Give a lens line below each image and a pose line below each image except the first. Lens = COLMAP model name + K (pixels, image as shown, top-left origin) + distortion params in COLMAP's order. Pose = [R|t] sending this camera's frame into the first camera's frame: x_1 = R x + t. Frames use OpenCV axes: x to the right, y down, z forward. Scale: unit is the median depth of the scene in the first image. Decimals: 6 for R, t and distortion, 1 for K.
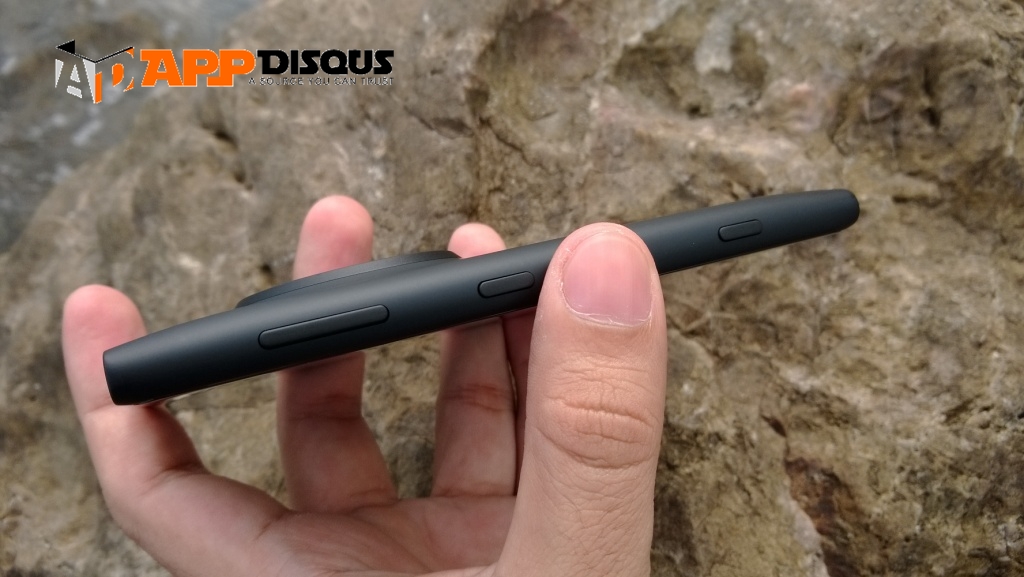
lens RADIAL K [[792.2, 0, 512.0], [0, 792.2, 288.5], [0, 0, 1]] dist [0.004900, -0.071801]
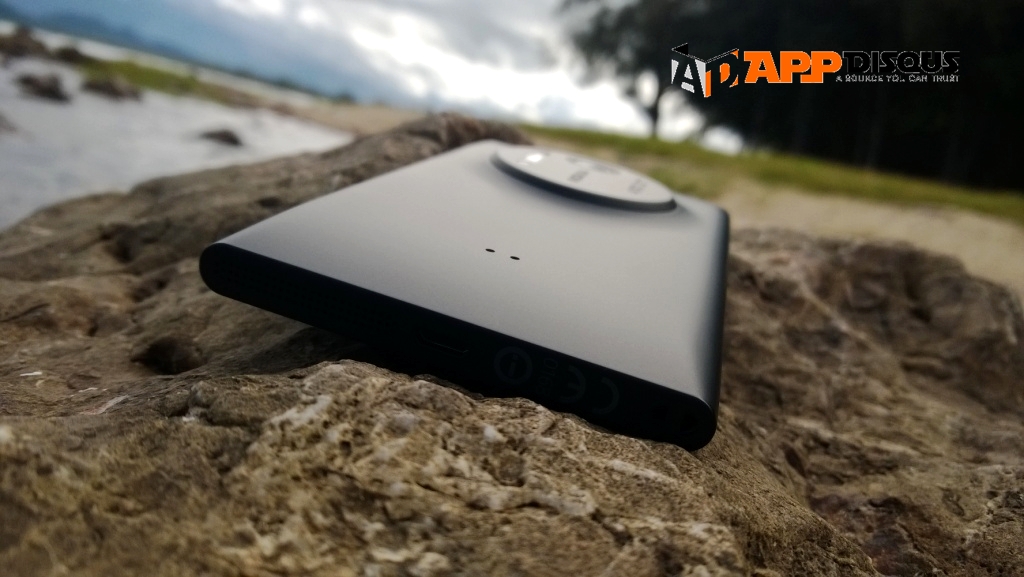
lens RADIAL K [[820.0, 0, 512.0], [0, 820.0, 288.5], [0, 0, 1]] dist [0.001984, -0.088982]
pose [[0.964595, 0.263700, -0.004289, 0.072911], [-0.178059, 0.639159, -0.748178, 0.609023], [-0.194553, 0.722453, 0.663484, 0.472581]]
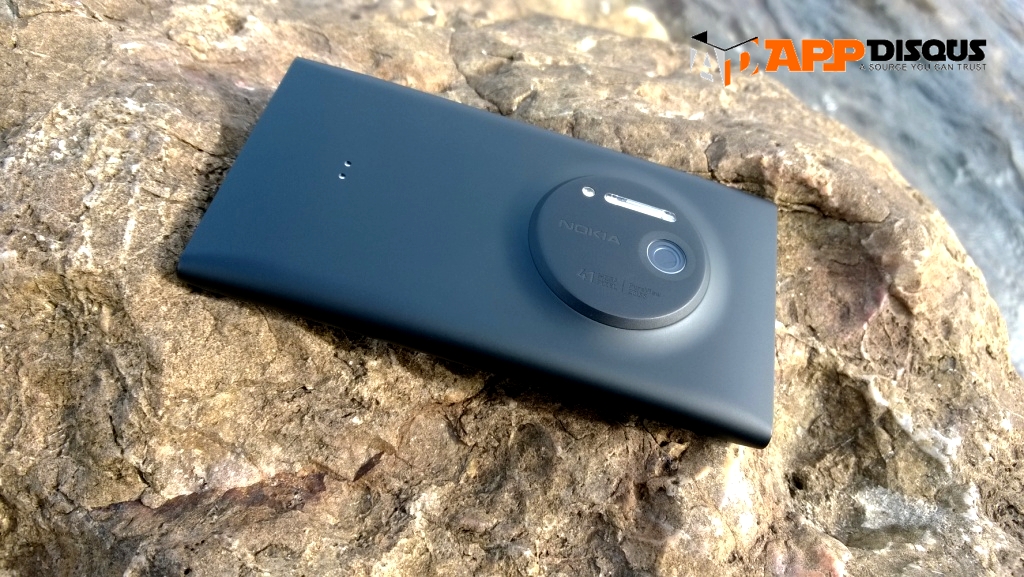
lens RADIAL K [[792.2, 0, 512.0], [0, 792.2, 288.5], [0, 0, 1]] dist [0.004900, -0.071801]
pose [[-0.033939, 0.845217, -0.533345, 0.581137], [-0.982944, 0.068282, 0.170760, -0.113582], [0.180747, 0.530044, 0.828483, 0.255877]]
